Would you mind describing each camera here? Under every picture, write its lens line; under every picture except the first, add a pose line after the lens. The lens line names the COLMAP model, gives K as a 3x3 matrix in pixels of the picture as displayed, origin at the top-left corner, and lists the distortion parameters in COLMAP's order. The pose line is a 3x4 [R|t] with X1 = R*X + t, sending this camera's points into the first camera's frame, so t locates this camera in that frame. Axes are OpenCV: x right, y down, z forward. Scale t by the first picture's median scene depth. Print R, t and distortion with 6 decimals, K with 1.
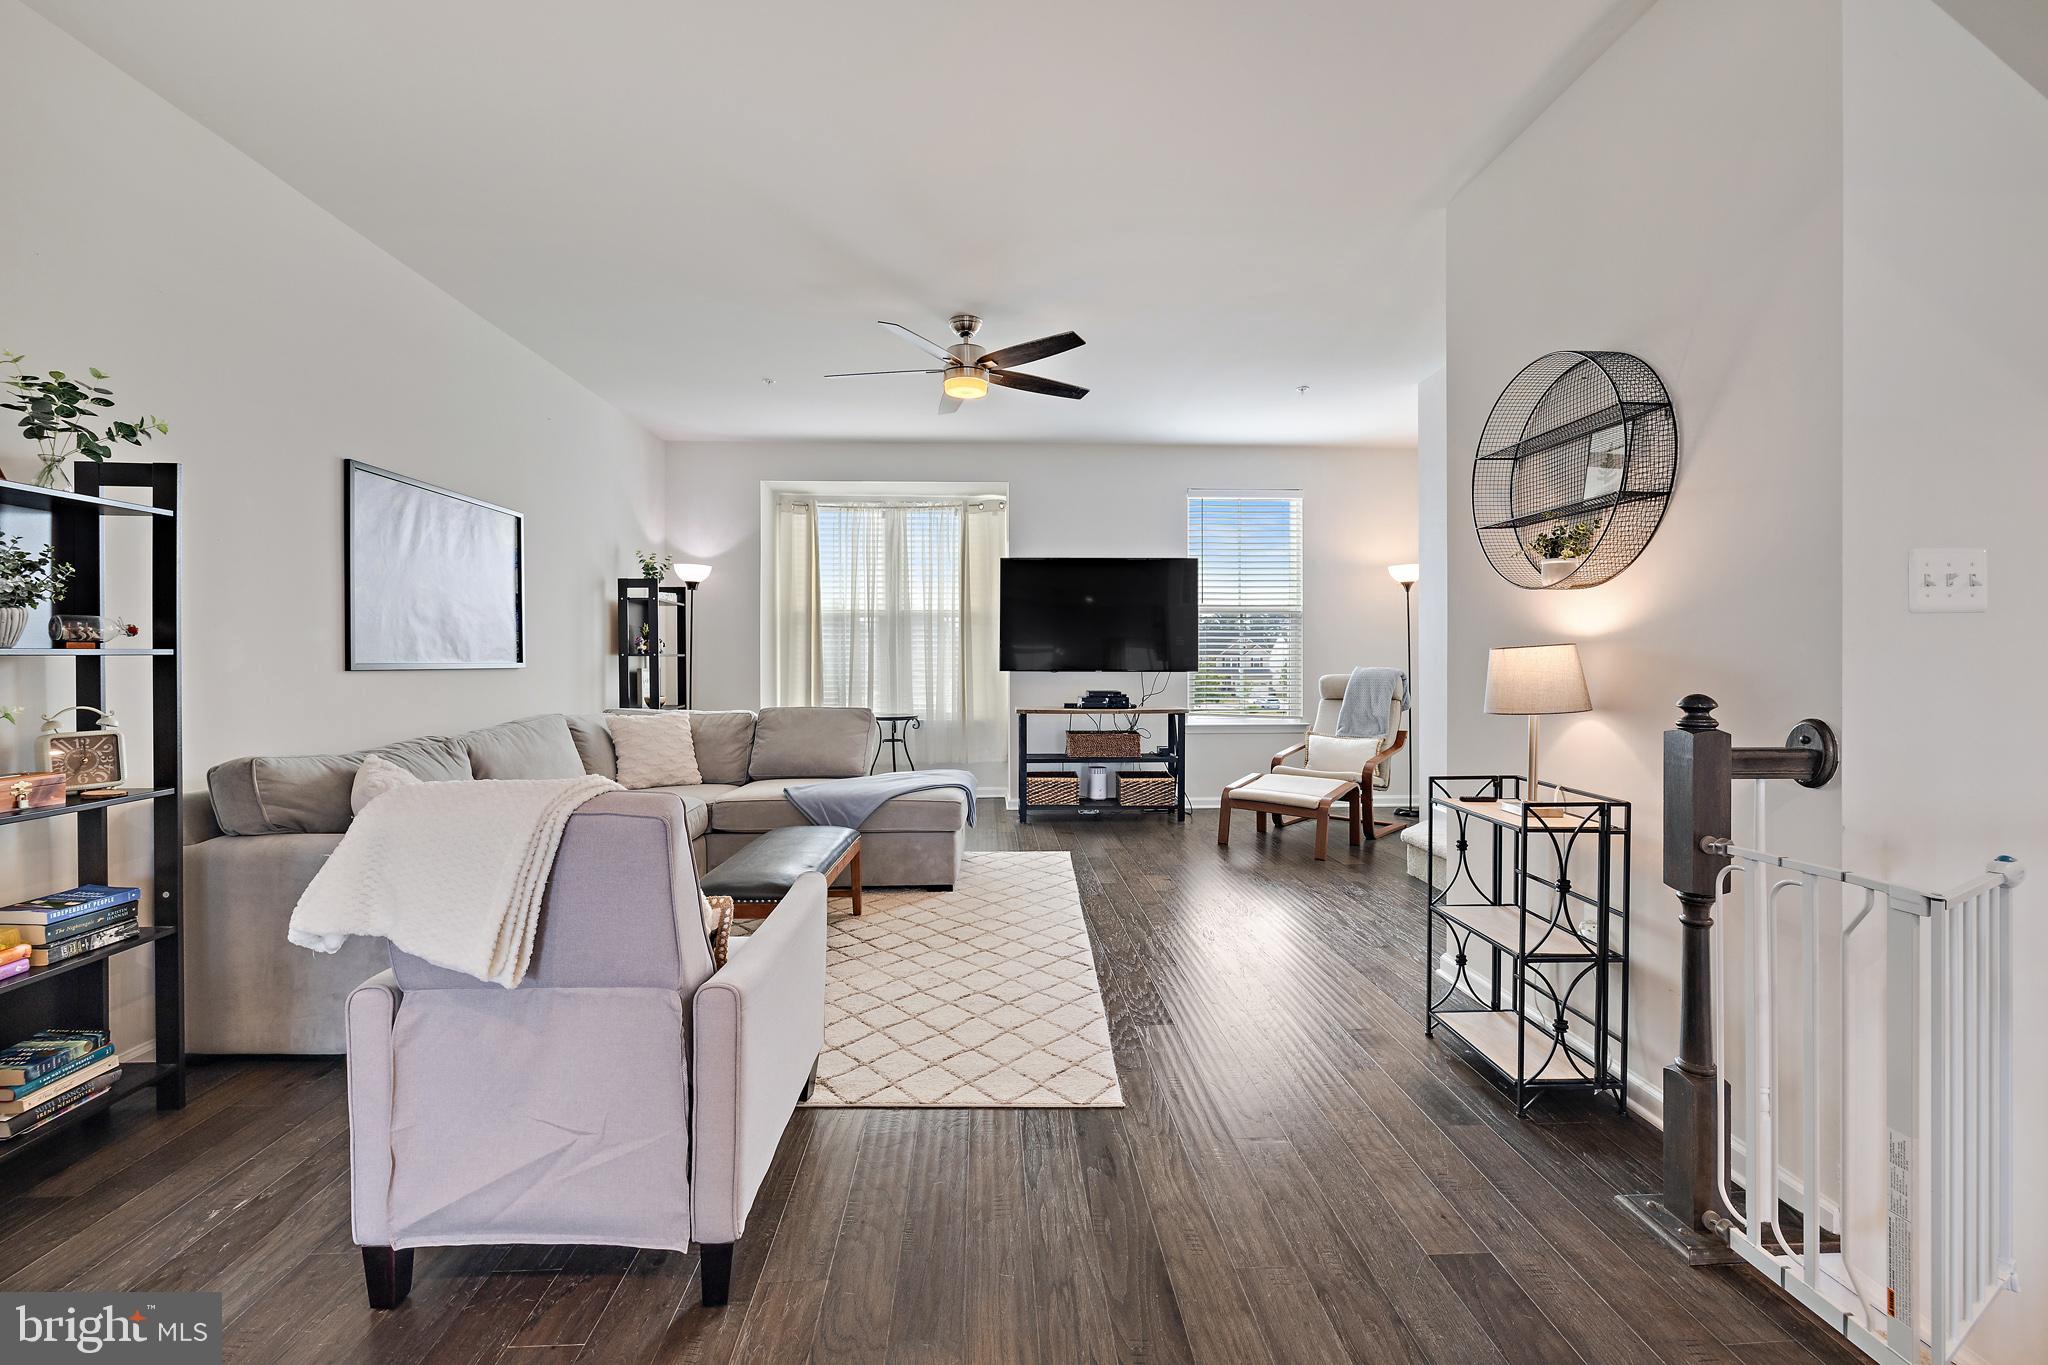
lens RADIAL K [[860.2, 0, 1017.4], [0, 860.2, 661.1], [0, 0, 1]] dist [-0.001188, -0.000201]
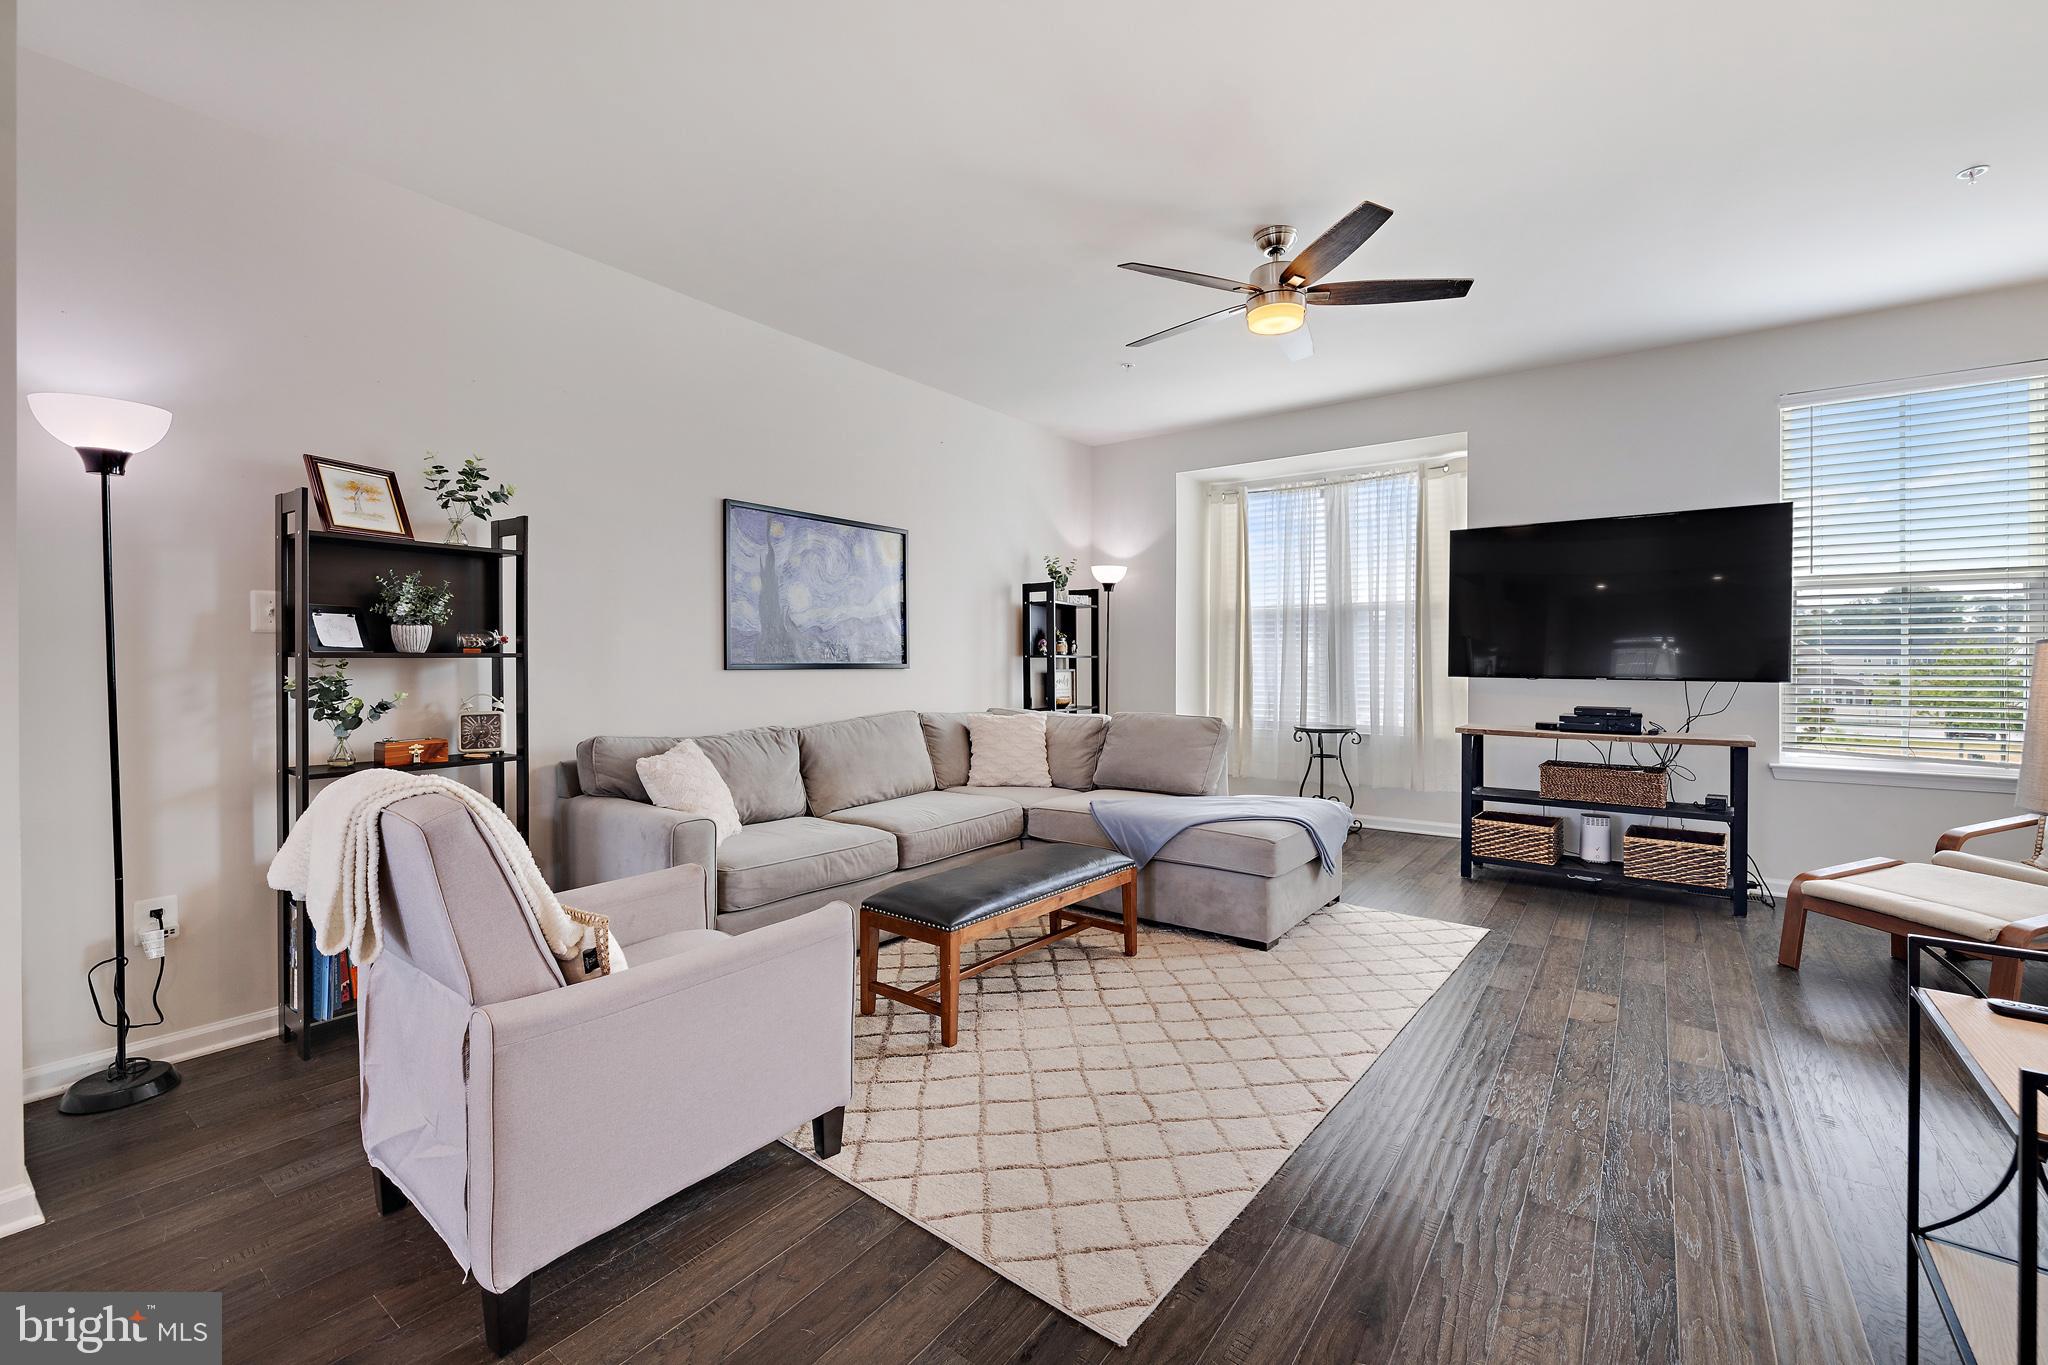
lens RADIAL K [[860.2, 0, 1012.3], [0, 860.2, 659.1], [0, 0, 1]] dist [-0.001188, -0.000201]
pose [[0.774831, 0.000240, -0.632169, 0.190380], [-0.002831, 0.999991, -0.003091, -0.000954], [0.632162, 0.004185, 0.774825, 0.176889]]
